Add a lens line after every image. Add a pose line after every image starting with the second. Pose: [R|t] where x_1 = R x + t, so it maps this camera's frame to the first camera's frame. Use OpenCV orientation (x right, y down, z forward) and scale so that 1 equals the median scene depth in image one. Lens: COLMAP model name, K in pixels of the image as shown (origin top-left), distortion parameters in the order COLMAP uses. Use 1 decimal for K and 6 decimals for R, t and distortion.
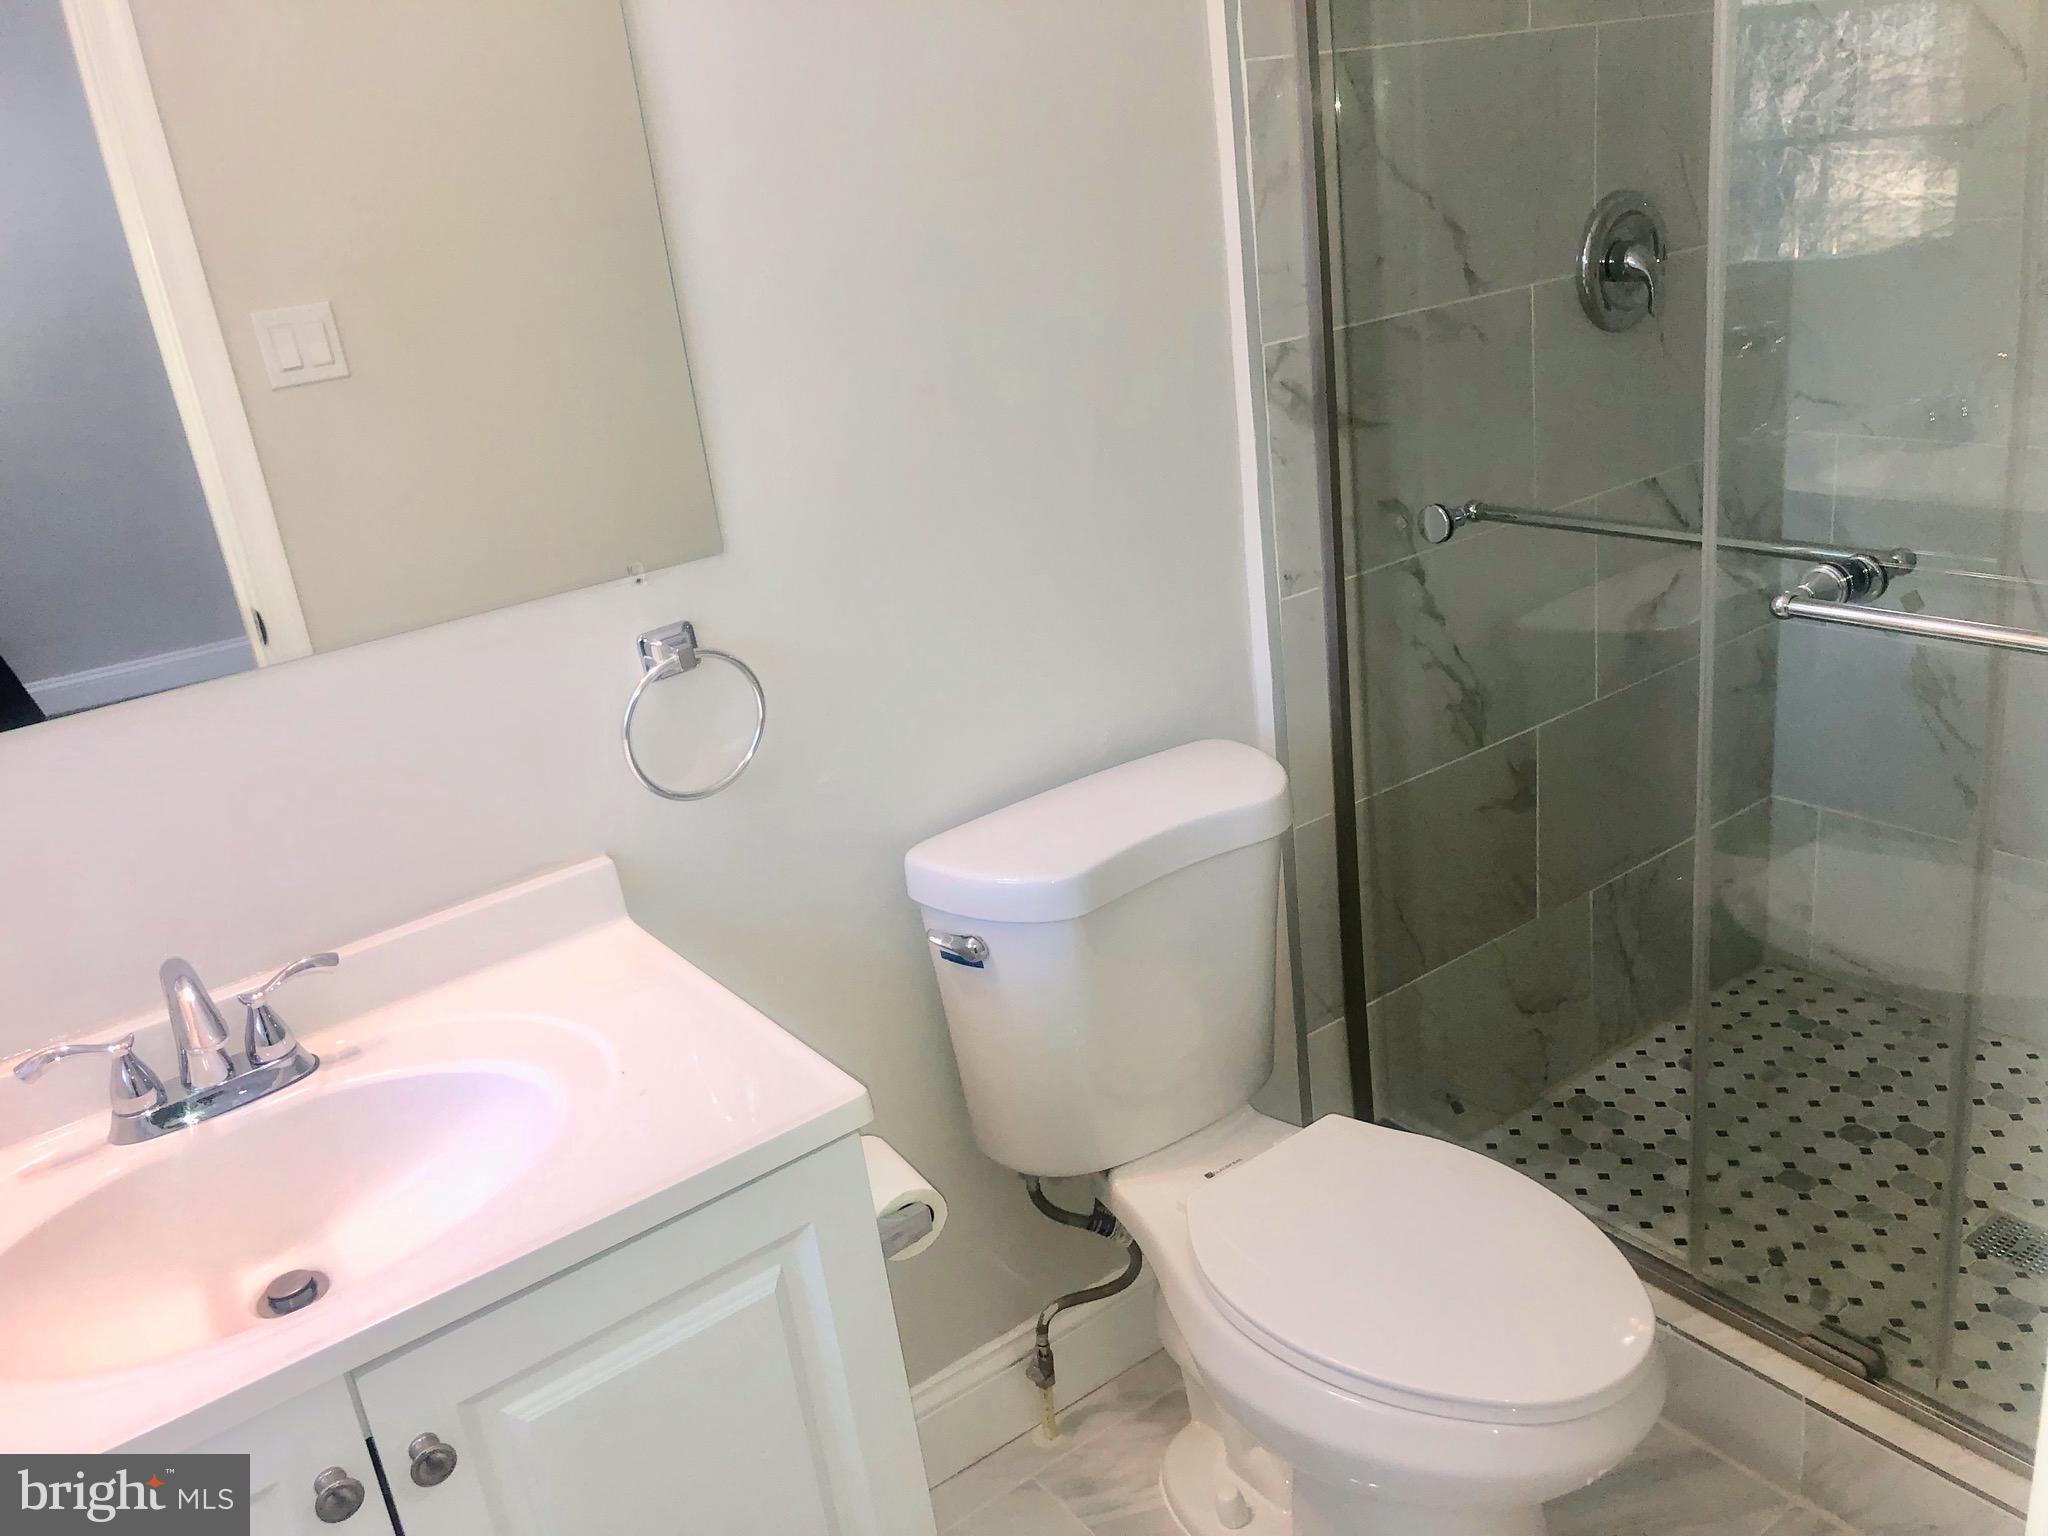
lens RADIAL K [[1636.9, 0, 1024.0], [0, 1636.9, 768.0], [0, 0, 1]] dist [-0.074048, 0.158186]
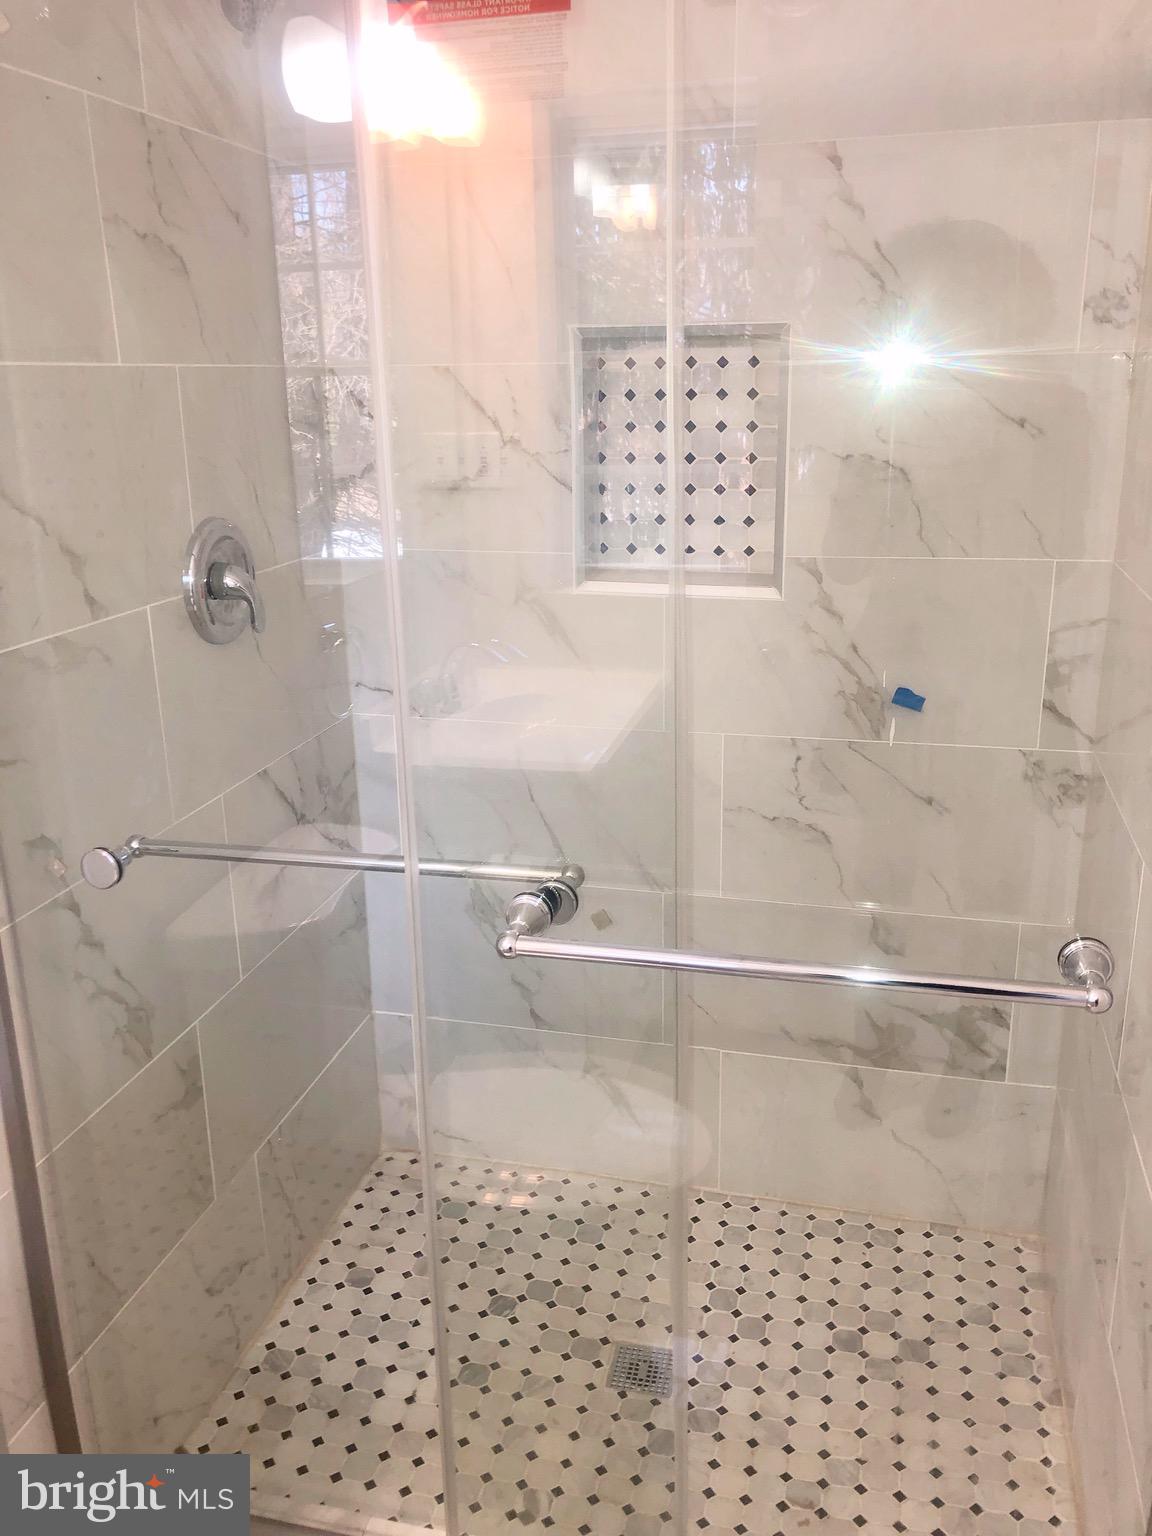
lens RADIAL K [[1317.4, 0, 576.0], [0, 1317.4, 768.0], [0, 0, 1]] dist [0.023462, -0.003934]
pose [[0.775500, -0.087463, 0.625260, -0.005203], [0.163725, 0.984338, -0.065373, -0.094108], [-0.609750, 0.153067, 0.777673, 0.196018]]
